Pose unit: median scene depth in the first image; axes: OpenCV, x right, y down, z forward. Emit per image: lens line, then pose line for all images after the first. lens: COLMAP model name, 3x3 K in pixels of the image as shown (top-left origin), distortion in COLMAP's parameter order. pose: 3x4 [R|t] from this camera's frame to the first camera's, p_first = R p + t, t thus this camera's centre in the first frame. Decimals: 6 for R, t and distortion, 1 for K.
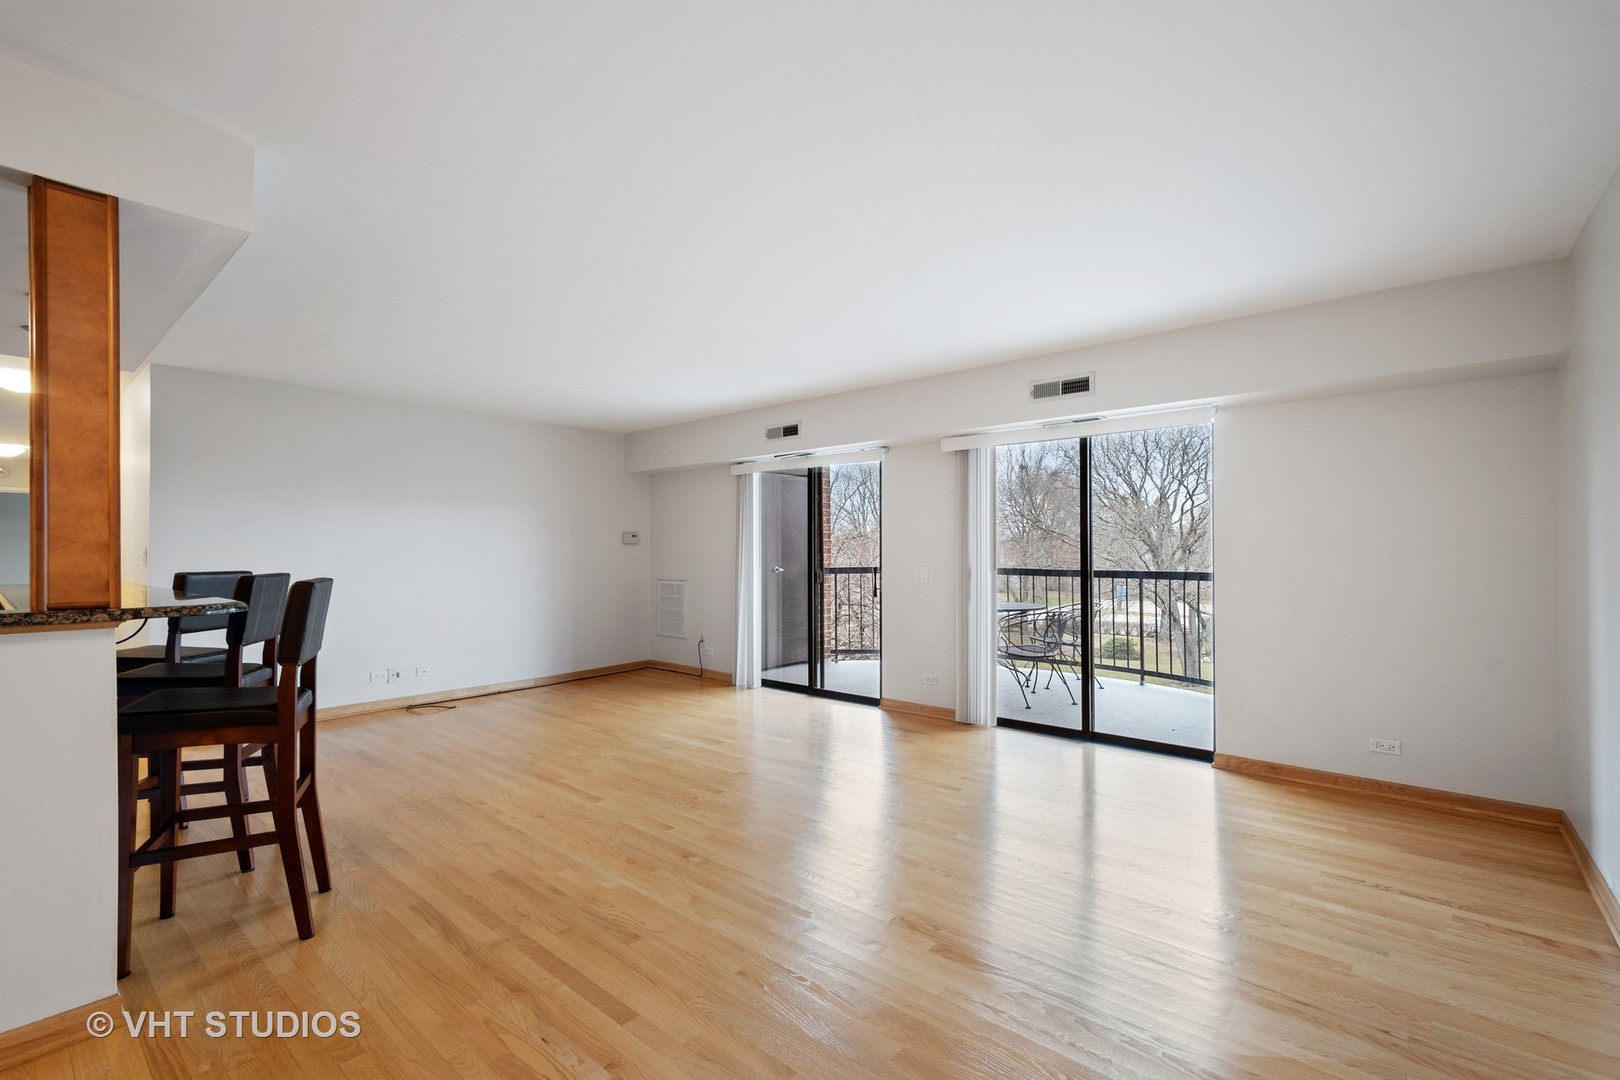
lens RADIAL K [[710.5, 0, 809.0], [0, 710.5, 538.4], [0, 0, 1]] dist [0.004798, 0.000480]
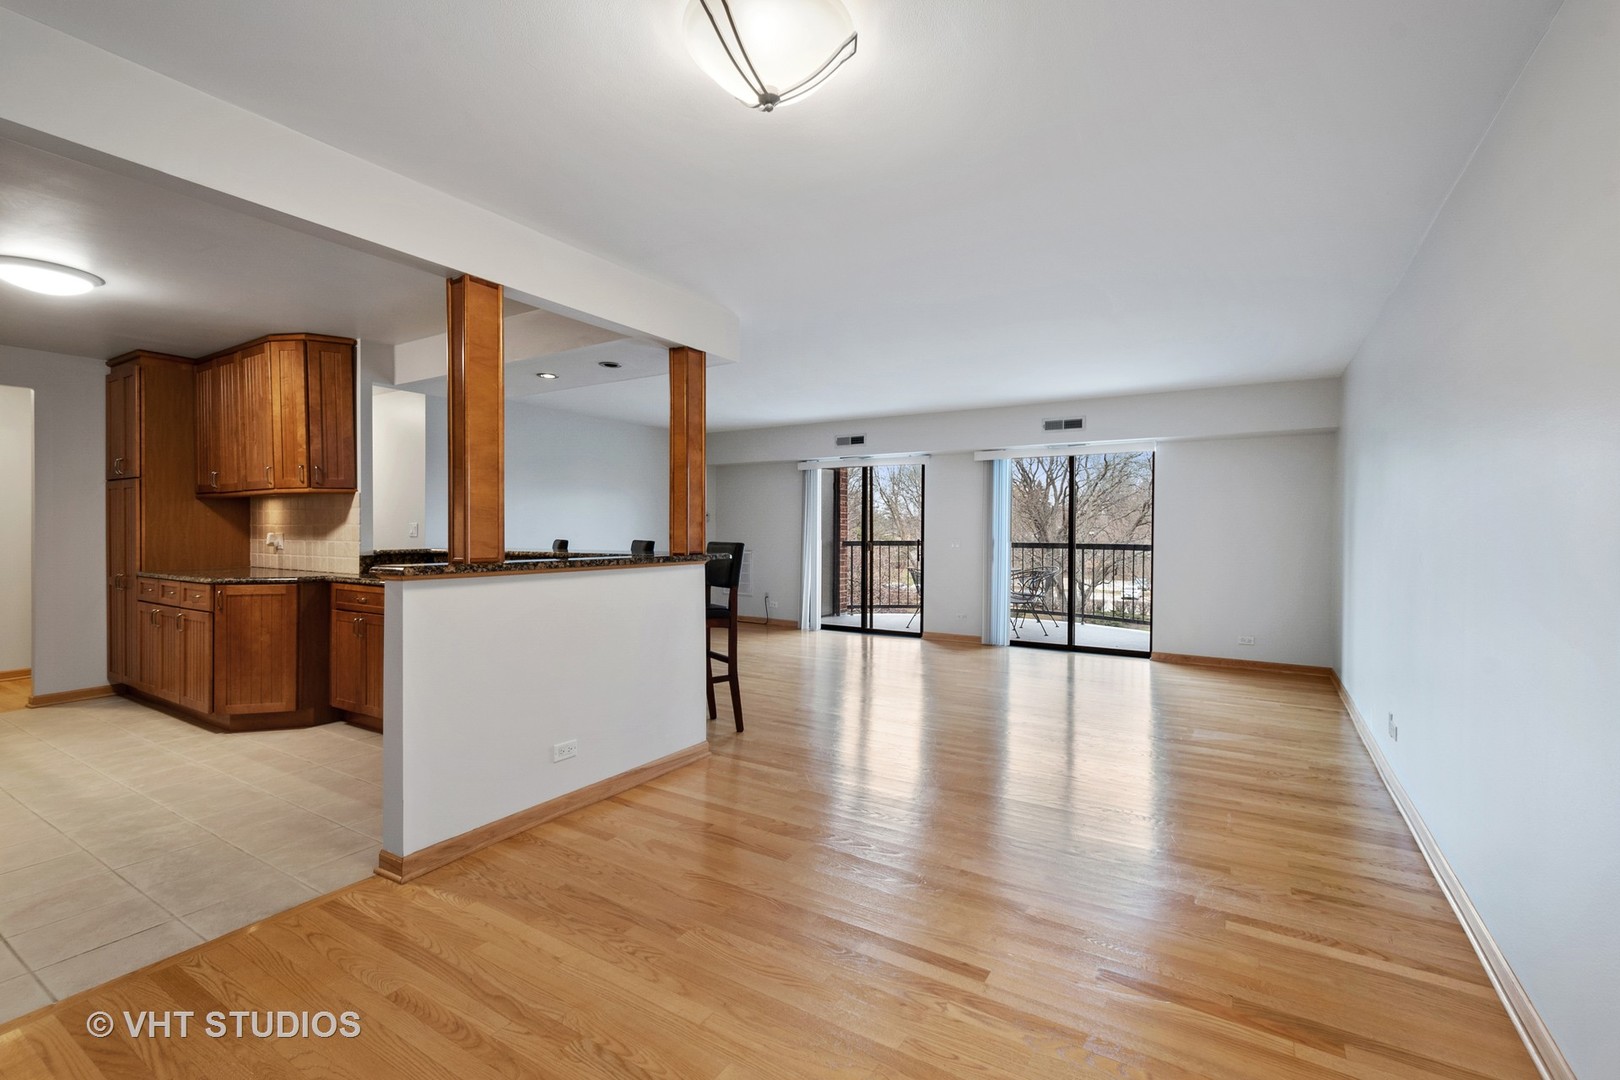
lens RADIAL K [[710.5, 0, 812.5], [0, 710.5, 536.2], [0, 0, 1]] dist [0.004798, 0.000480]
pose [[0.985795, 0.007736, 0.167773, -0.389210], [-0.011704, 0.999674, 0.022672, 0.003773], [-0.167543, -0.024314, 0.985565, -0.392344]]
